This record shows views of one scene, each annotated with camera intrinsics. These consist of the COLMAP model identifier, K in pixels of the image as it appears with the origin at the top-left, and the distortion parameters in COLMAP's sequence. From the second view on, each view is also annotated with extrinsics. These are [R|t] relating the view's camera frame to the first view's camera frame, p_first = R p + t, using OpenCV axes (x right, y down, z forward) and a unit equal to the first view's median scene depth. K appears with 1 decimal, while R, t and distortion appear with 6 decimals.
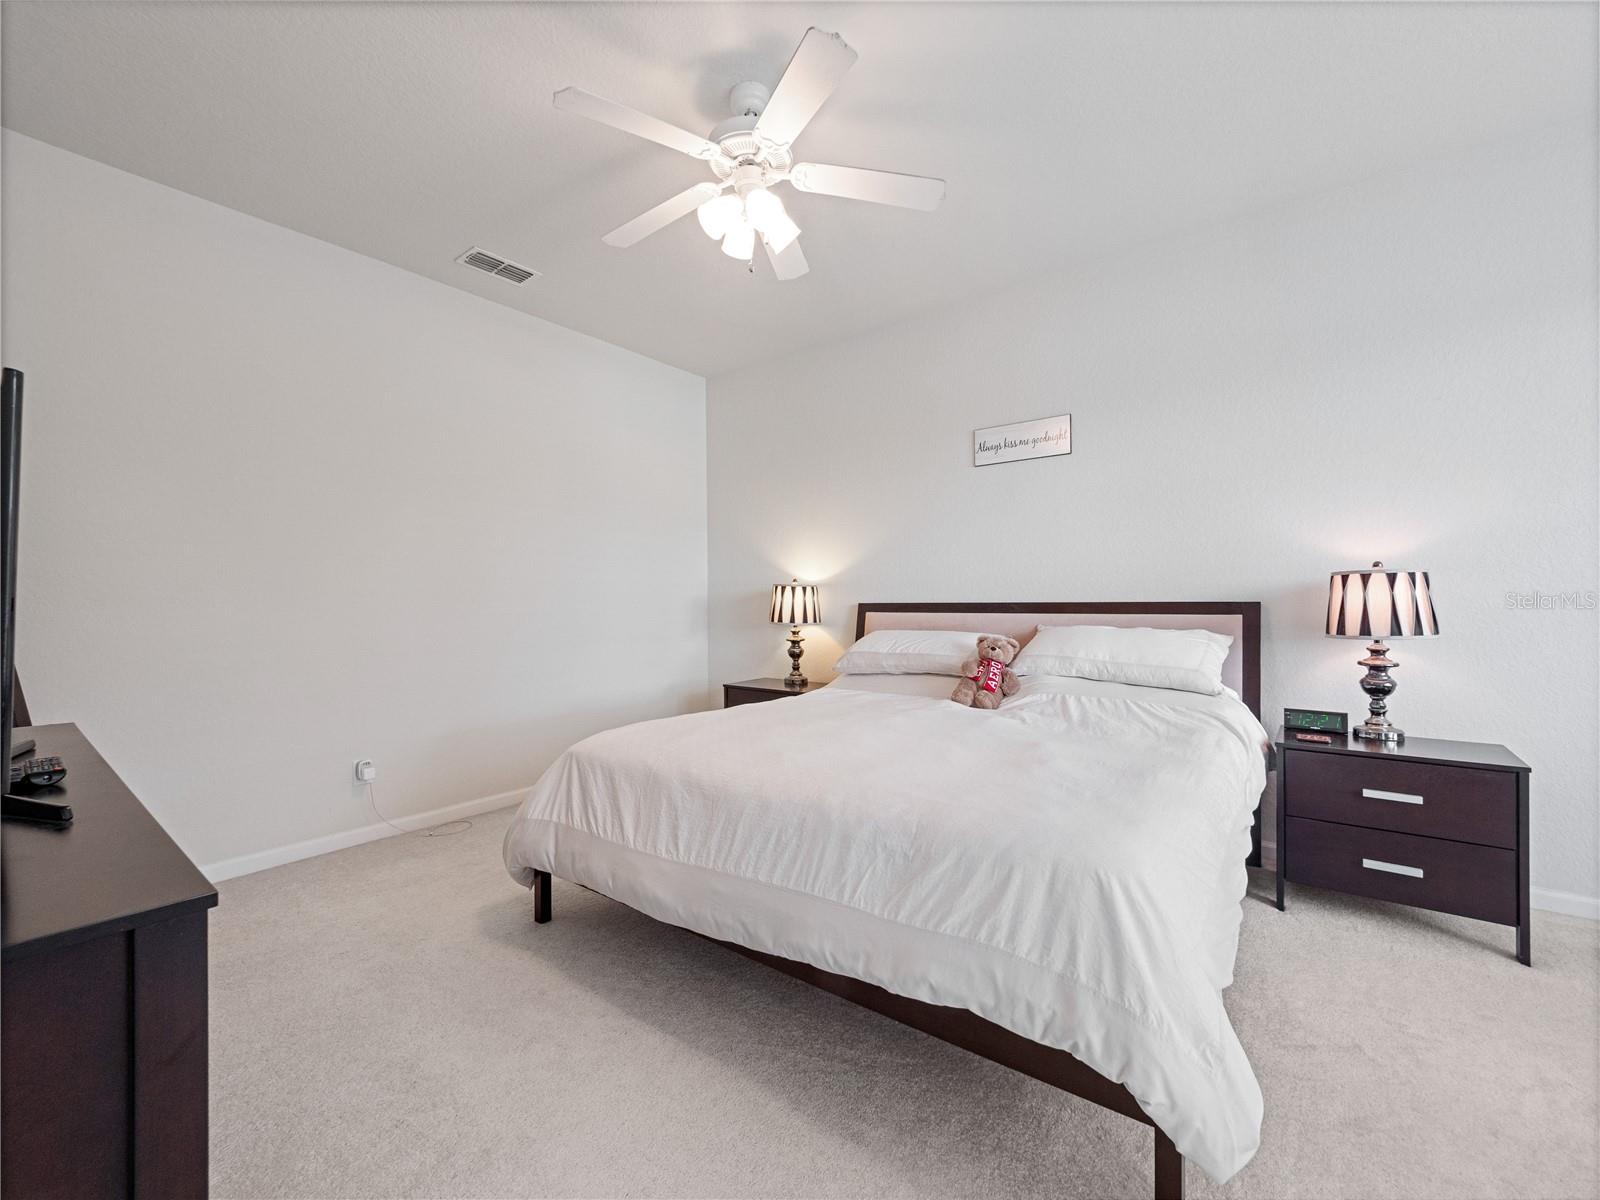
lens RADIAL K [[649.2, 0, 800.0], [0, 649.2, 600.0], [0, 0, 1]] dist [-0.007508, 0.000019]
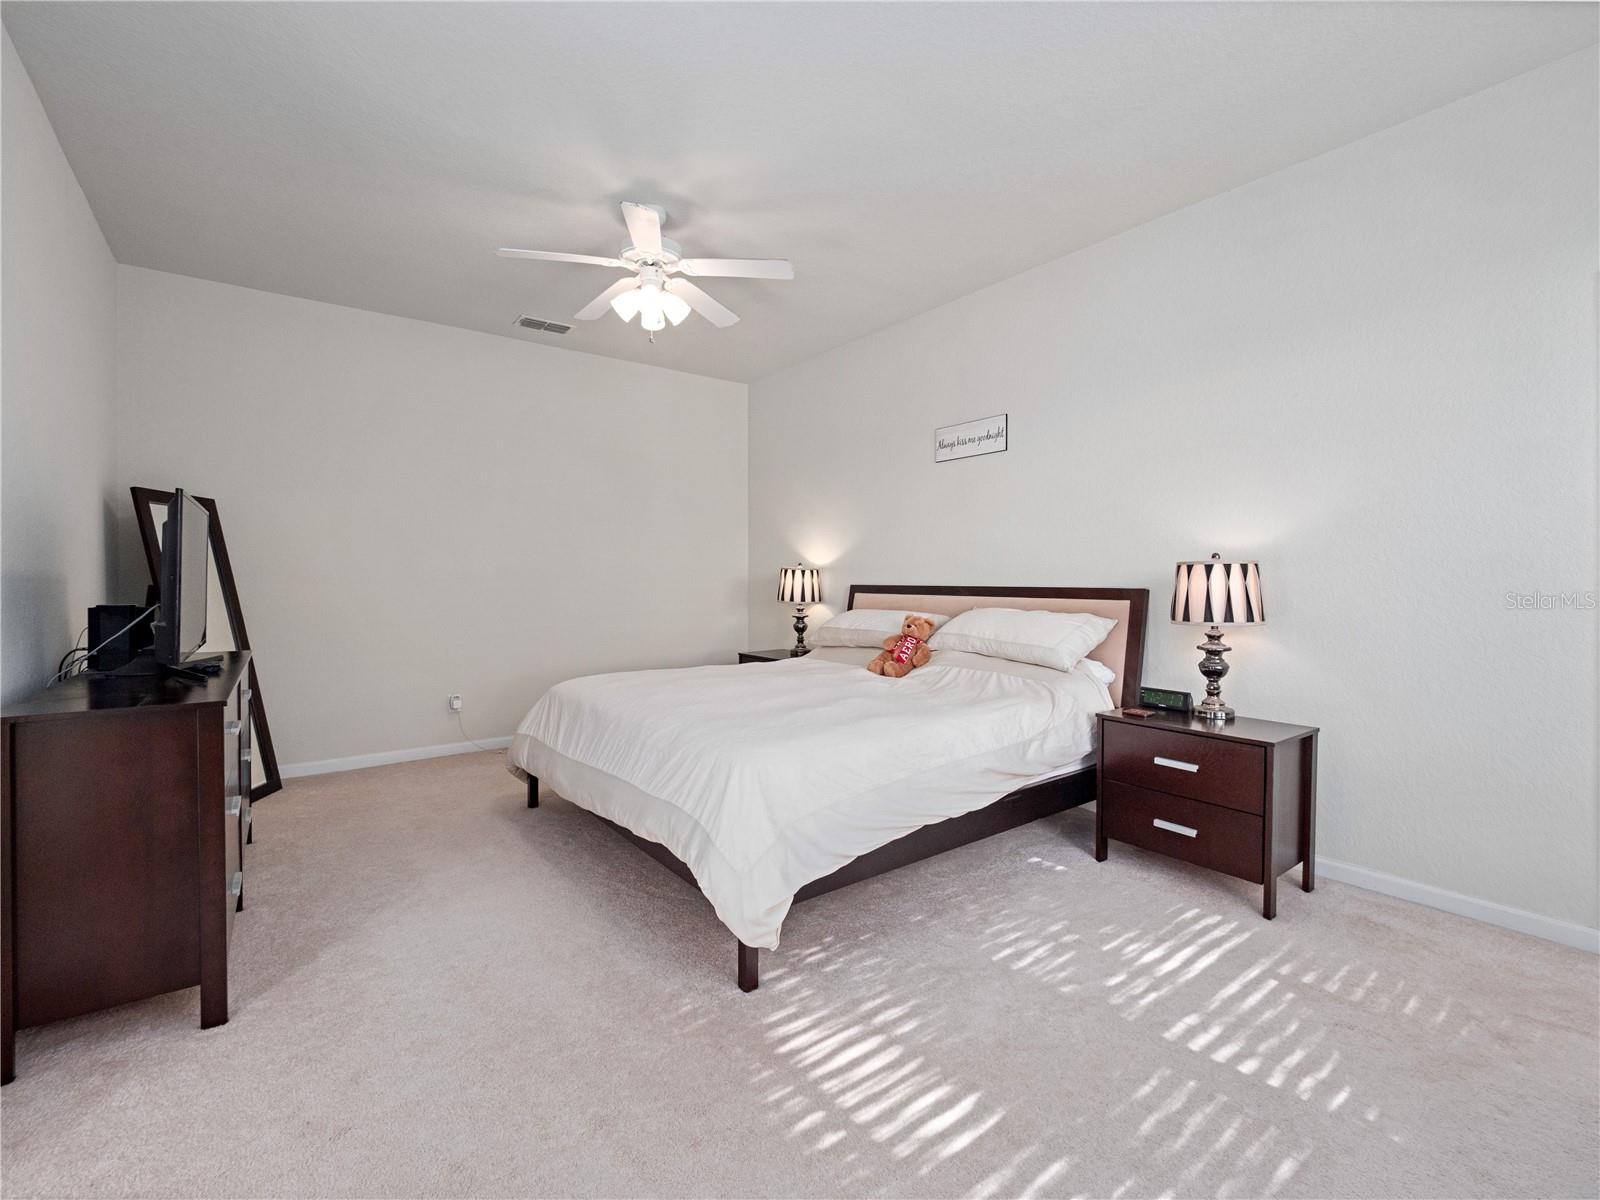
lens RADIAL K [[665.2, 0, 790.0], [0, 665.2, 593.4], [0, 0, 1]] dist [0.000434, -0.000520]
pose [[0.967205, 0.013417, -0.253642, 0.420656], [-0.007222, 0.999653, 0.025341, -0.013127], [0.253894, -0.022678, 0.966966, -0.214939]]
